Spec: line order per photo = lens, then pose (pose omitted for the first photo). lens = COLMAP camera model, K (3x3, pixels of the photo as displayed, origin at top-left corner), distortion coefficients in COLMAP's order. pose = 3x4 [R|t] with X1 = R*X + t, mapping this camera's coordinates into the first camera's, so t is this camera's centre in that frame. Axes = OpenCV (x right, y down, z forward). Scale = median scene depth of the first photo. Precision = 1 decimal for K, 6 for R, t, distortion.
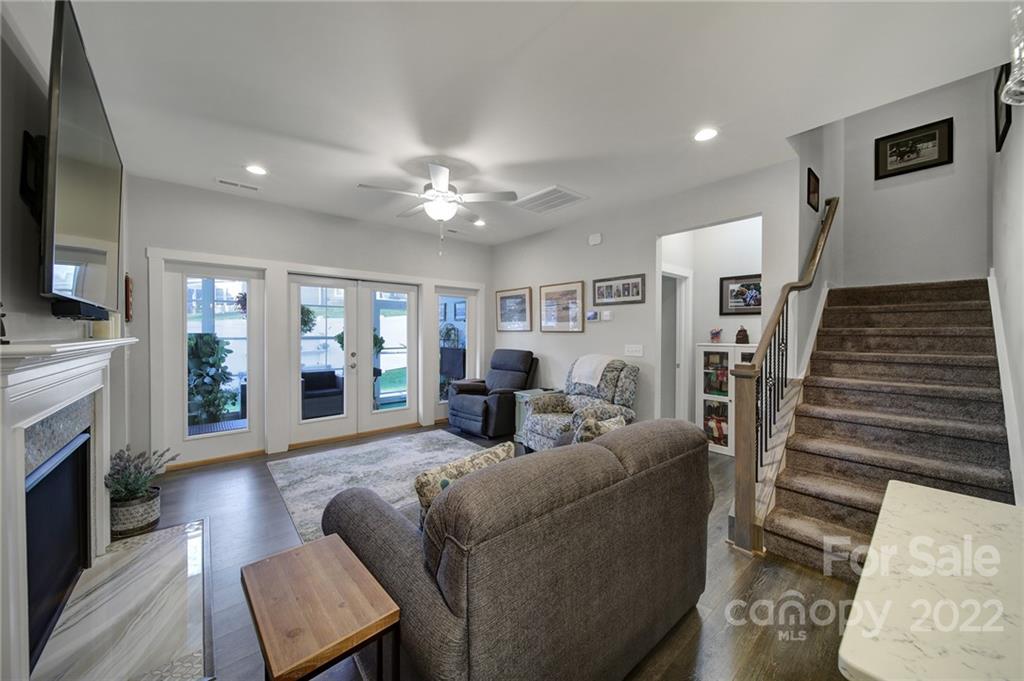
lens RADIAL K [[358.9, 0, 511.2], [0, 358.9, 335.4], [0, 0, 1]] dist [0.000174, -0.000435]
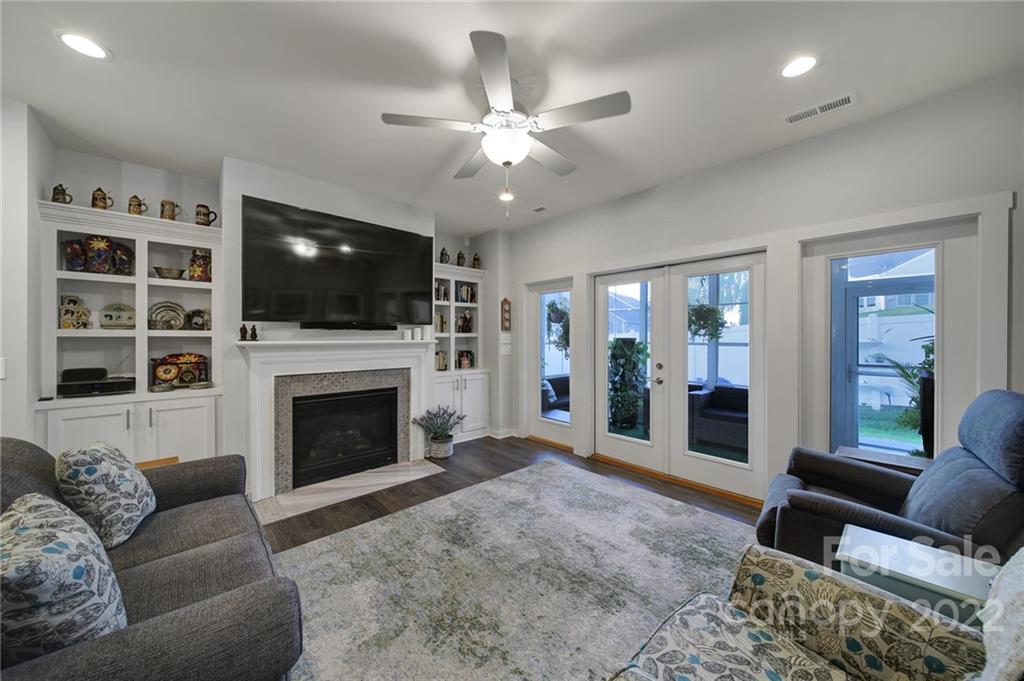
lens RADIAL K [[358.9, 0, 511.2], [0, 358.9, 335.4], [0, 0, 1]] dist [0.000174, -0.000435]
pose [[0.031783, -0.006175, -0.999476, 0.378473], [-0.010702, 0.999921, -0.006518, -0.003842], [0.999437, 0.010903, 0.031715, 0.827784]]
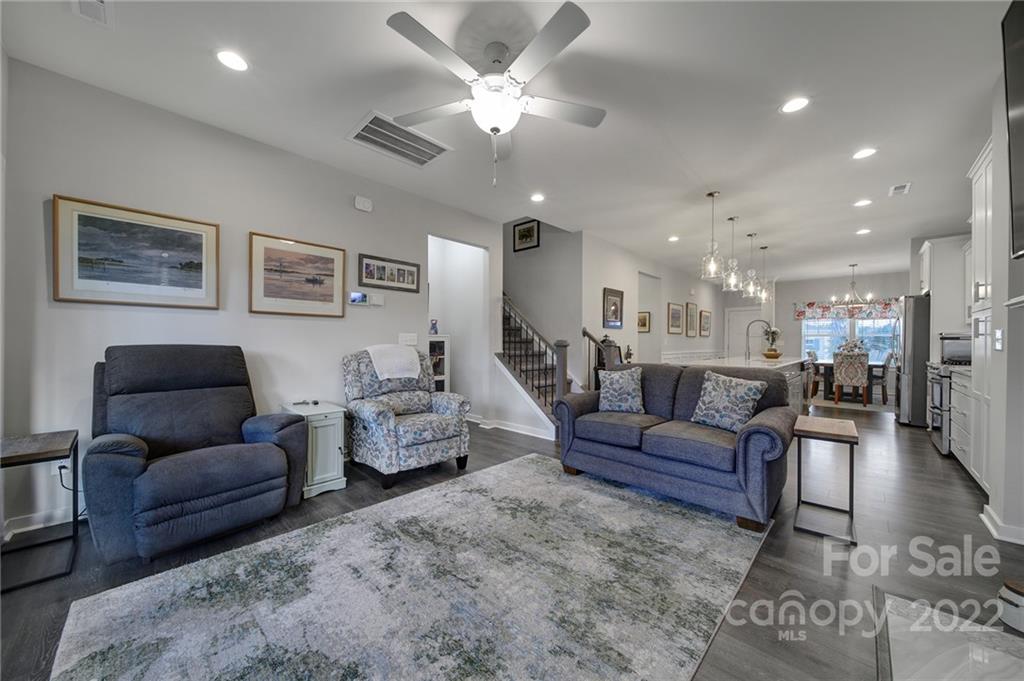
lens RADIAL K [[363.5, 0, 509.9], [0, 363.5, 343.0], [0, 0, 1]] dist [0.000993, -0.000006]
pose [[-0.094022, -0.004253, 0.995561, -0.717491], [0.005987, 0.999970, 0.004838, 0.051729], [-0.995552, 0.006415, -0.093993, 0.867733]]
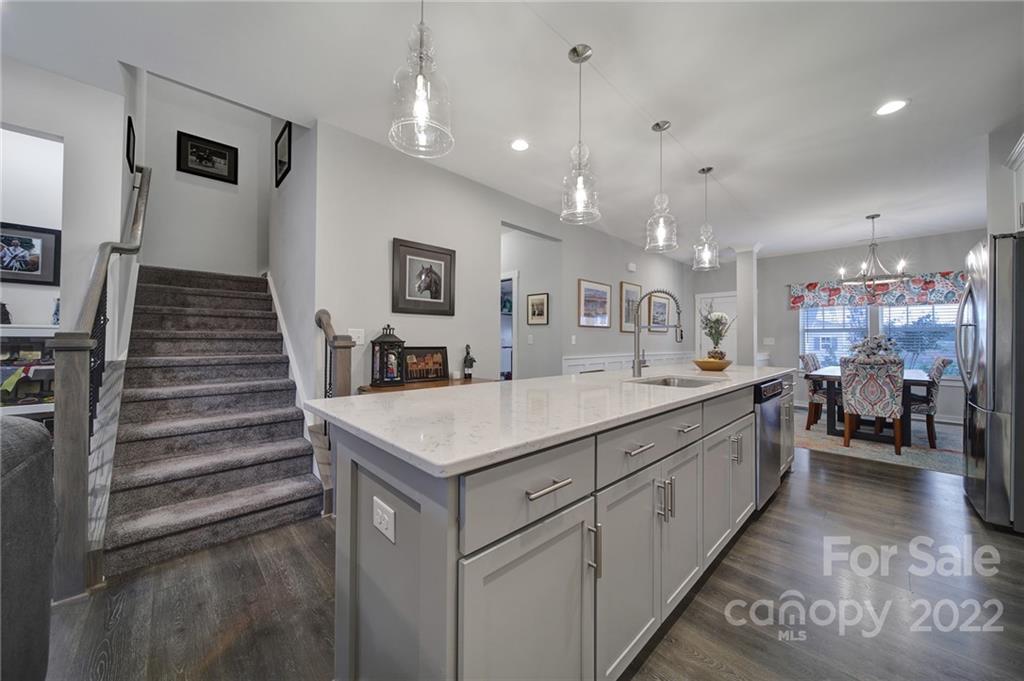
lens RADIAL K [[358.9, 0, 511.2], [0, 358.9, 335.4], [0, 0, 1]] dist [0.000174, -0.000435]
pose [[-0.055129, 0.012989, 0.998395, -0.057921], [0.006006, 0.999902, -0.012677, 0.060465], [-0.998461, 0.005297, -0.055201, 0.109375]]
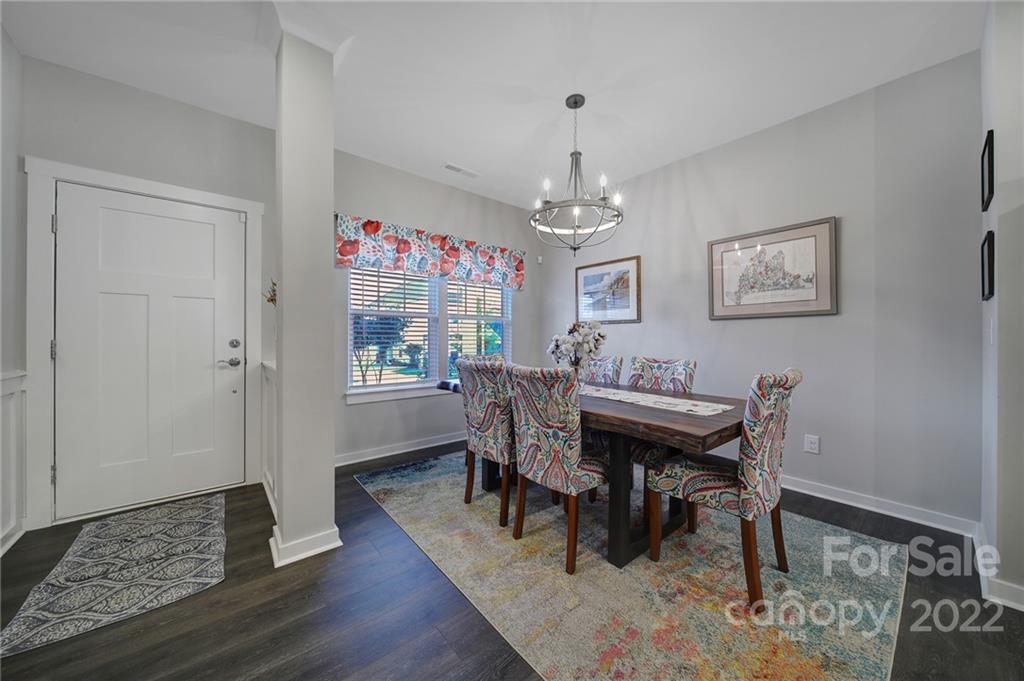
lens RADIAL K [[358.9, 0, 511.2], [0, 358.9, 335.4], [0, 0, 1]] dist [0.000174, -0.000435]
pose [[-0.999925, -0.005571, 0.010922, 1.197370], [-0.005496, 0.999962, 0.006832, 0.073309], [-0.010960, 0.006771, -0.999917, -0.525859]]
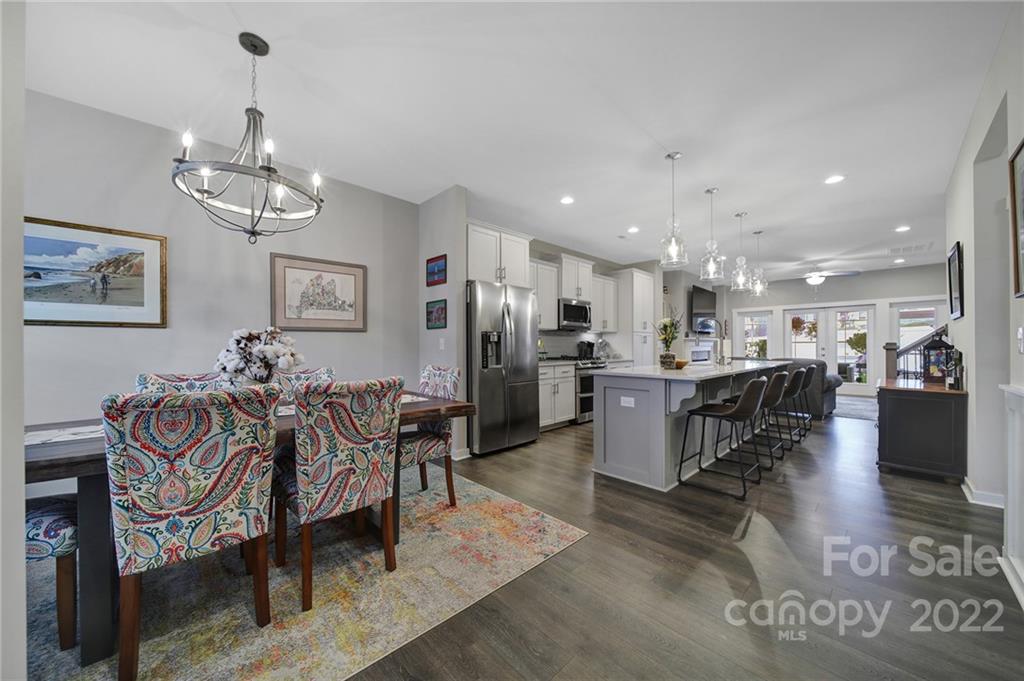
lens RADIAL K [[365.7, 0, 512.0], [0, 365.7, 340.5], [0, 0, 1]] dist [-0.002425, -0.000244]
pose [[0.060879, -0.020945, -0.997925, 1.633648], [-0.008088, 0.999737, -0.021476, 0.078477], [0.998112, 0.009379, 0.060693, -0.854108]]
